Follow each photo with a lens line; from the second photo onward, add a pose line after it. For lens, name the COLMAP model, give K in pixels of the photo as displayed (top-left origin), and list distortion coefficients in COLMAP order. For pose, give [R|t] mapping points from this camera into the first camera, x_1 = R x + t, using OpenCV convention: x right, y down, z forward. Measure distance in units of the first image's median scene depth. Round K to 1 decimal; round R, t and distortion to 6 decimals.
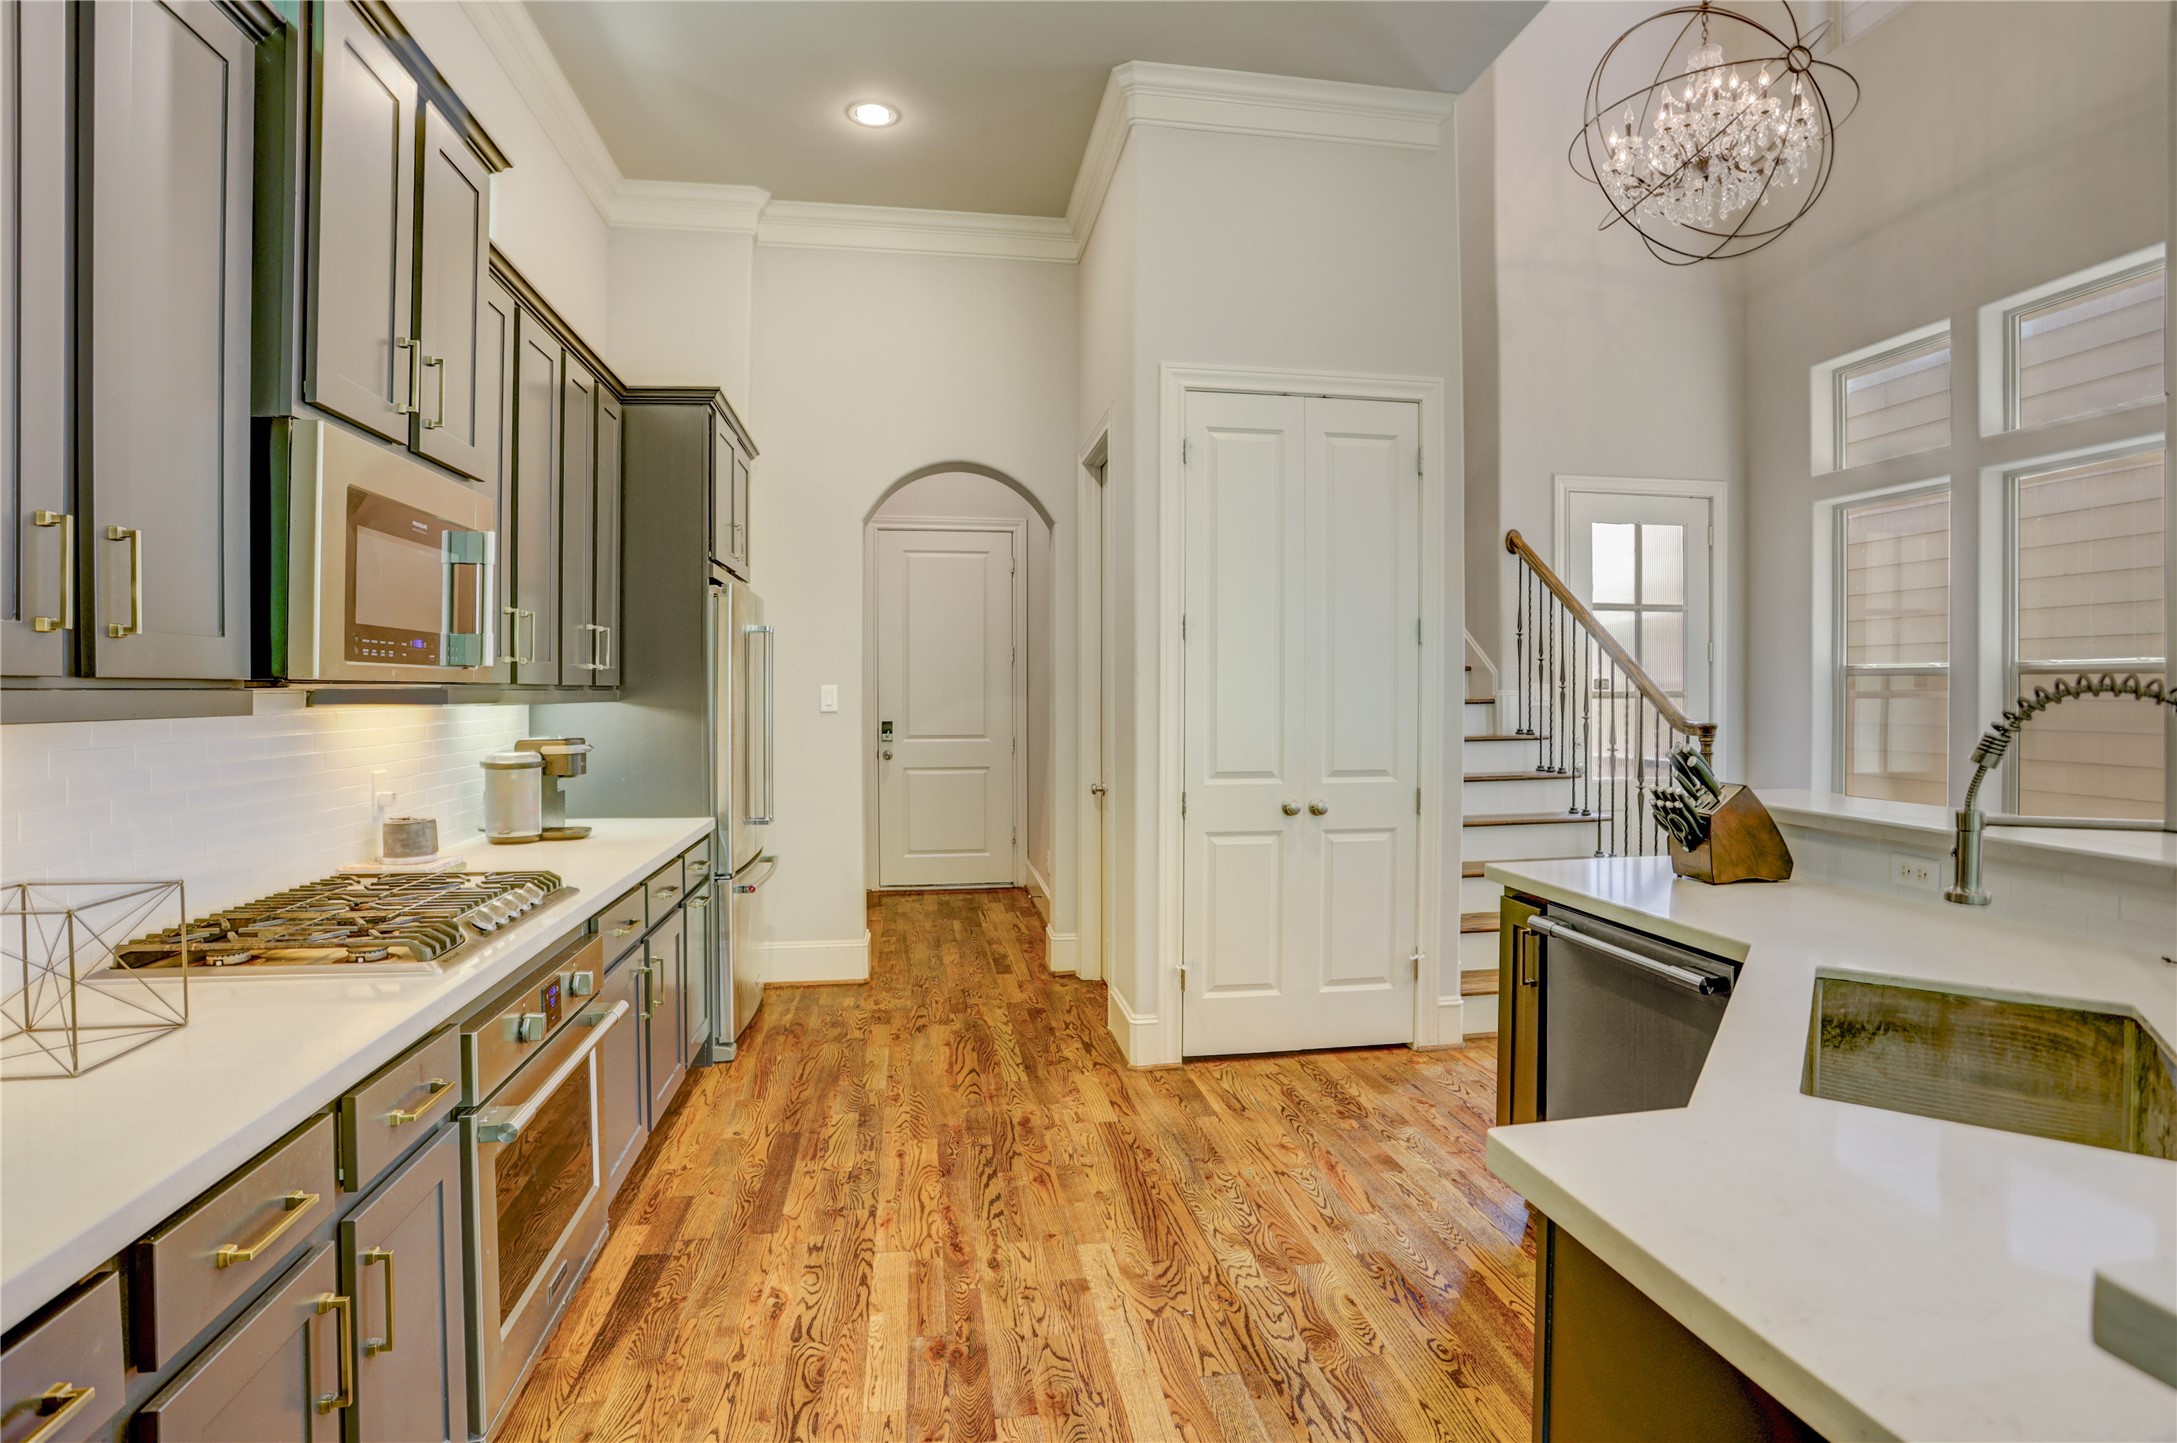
lens RADIAL K [[1074.6, 0, 1083.1], [0, 1074.6, 704.4], [0, 0, 1]] dist [0.000681, 0.001472]
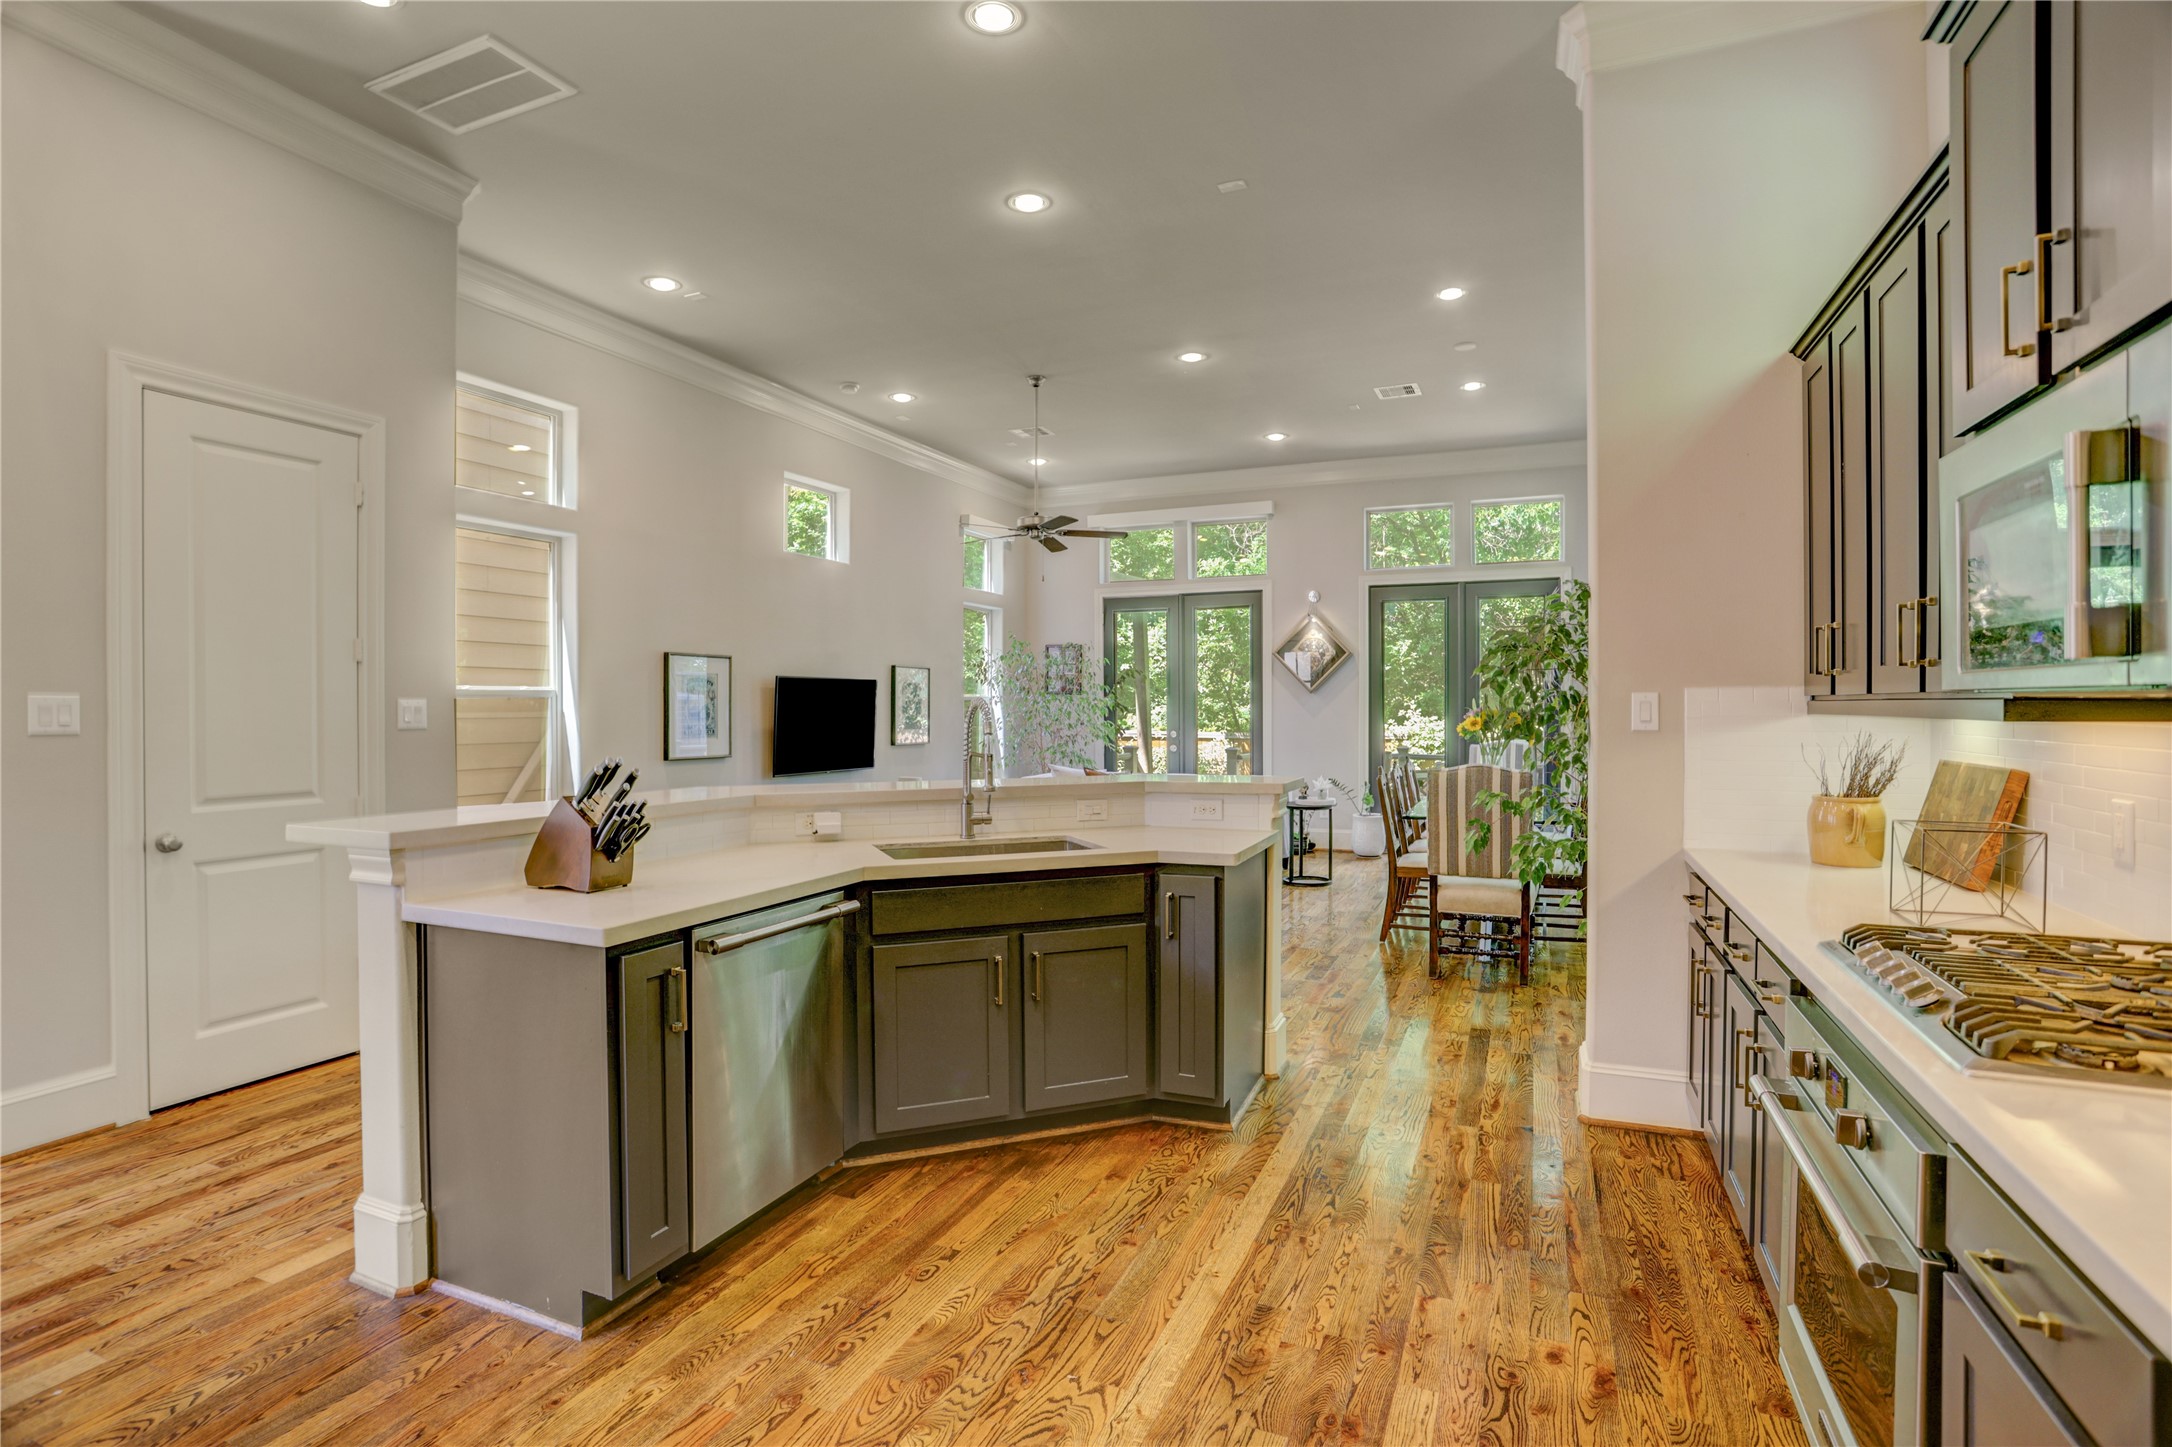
lens RADIAL K [[1072.2, 0, 1070.5], [0, 1072.2, 722.2], [0, 0, 1]] dist [0.000681, 0.001472]
pose [[-0.840522, -0.003174, 0.541768, -0.426547], [0.007476, 0.999820, 0.017457, -0.016541], [-0.541726, 0.018723, -0.840346, 1.880069]]
